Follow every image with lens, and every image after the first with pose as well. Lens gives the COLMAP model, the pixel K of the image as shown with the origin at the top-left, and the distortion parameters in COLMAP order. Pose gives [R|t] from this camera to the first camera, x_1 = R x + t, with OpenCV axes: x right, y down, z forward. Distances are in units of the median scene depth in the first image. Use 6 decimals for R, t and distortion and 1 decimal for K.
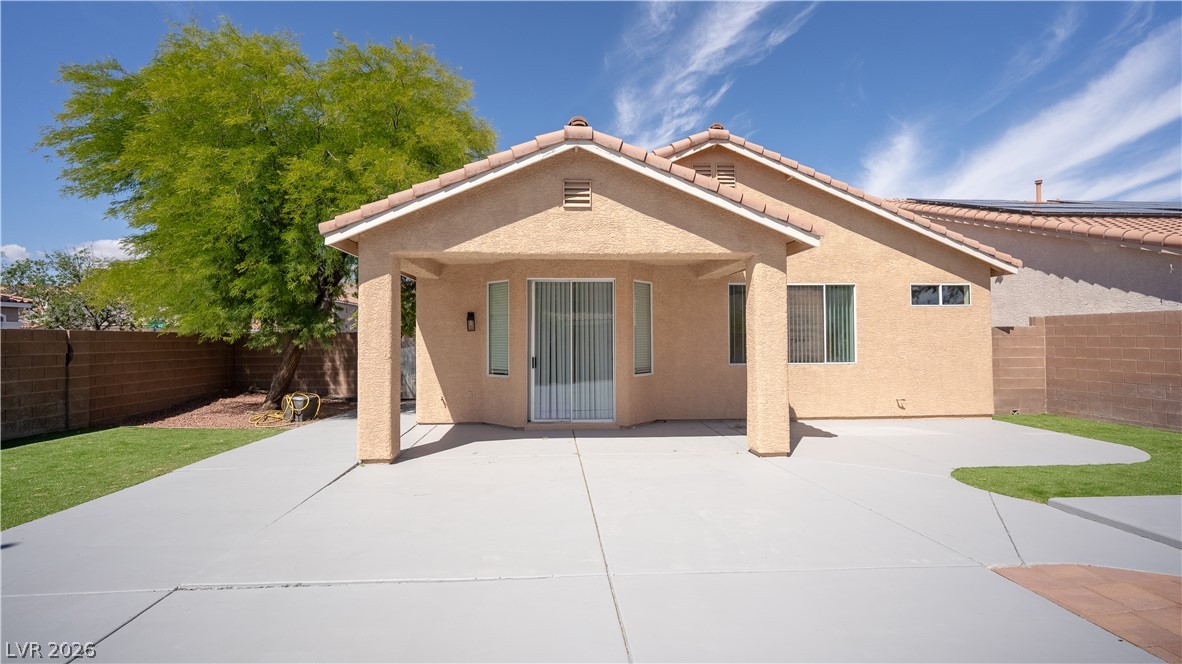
lens RADIAL K [[530.6, 0, 584.0], [0, 530.6, 332.1], [0, 0, 1]] dist [-0.005752, 0.000976]
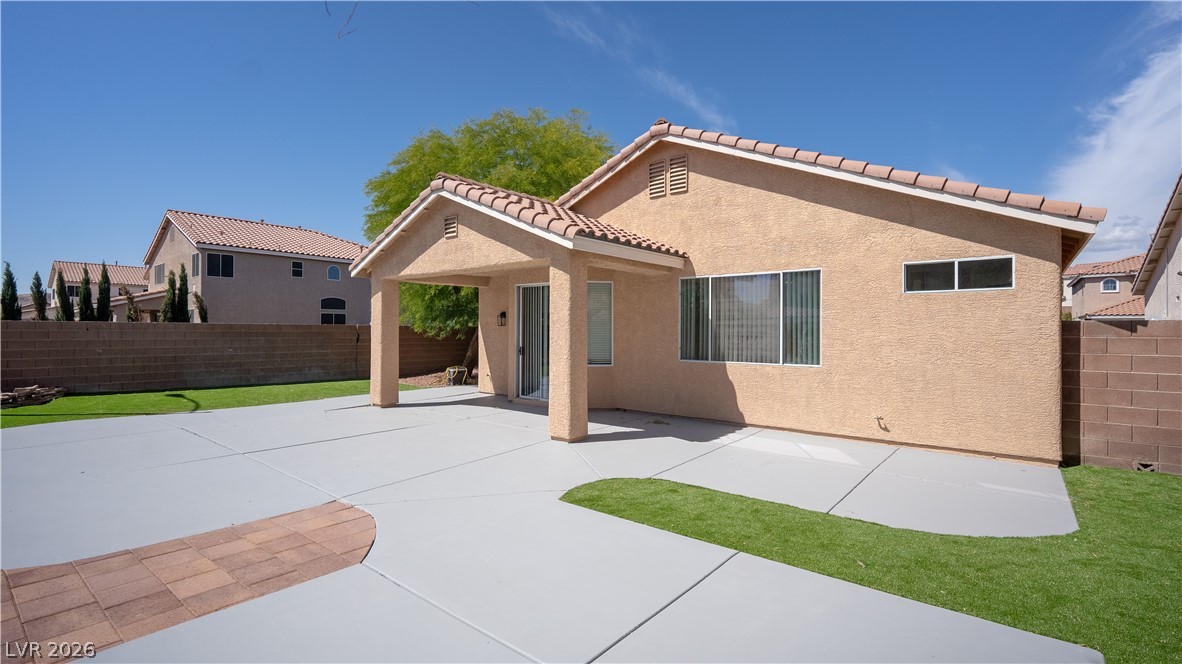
lens RADIAL K [[530.6, 0, 580.0], [0, 530.6, 332.0], [0, 0, 1]] dist [-0.005752, 0.000976]
pose [[0.726789, 0.010301, -0.686783, 0.804357], [-0.000320, 0.999893, 0.014659, -0.006100], [0.686860, -0.010434, 0.726714, 0.158477]]
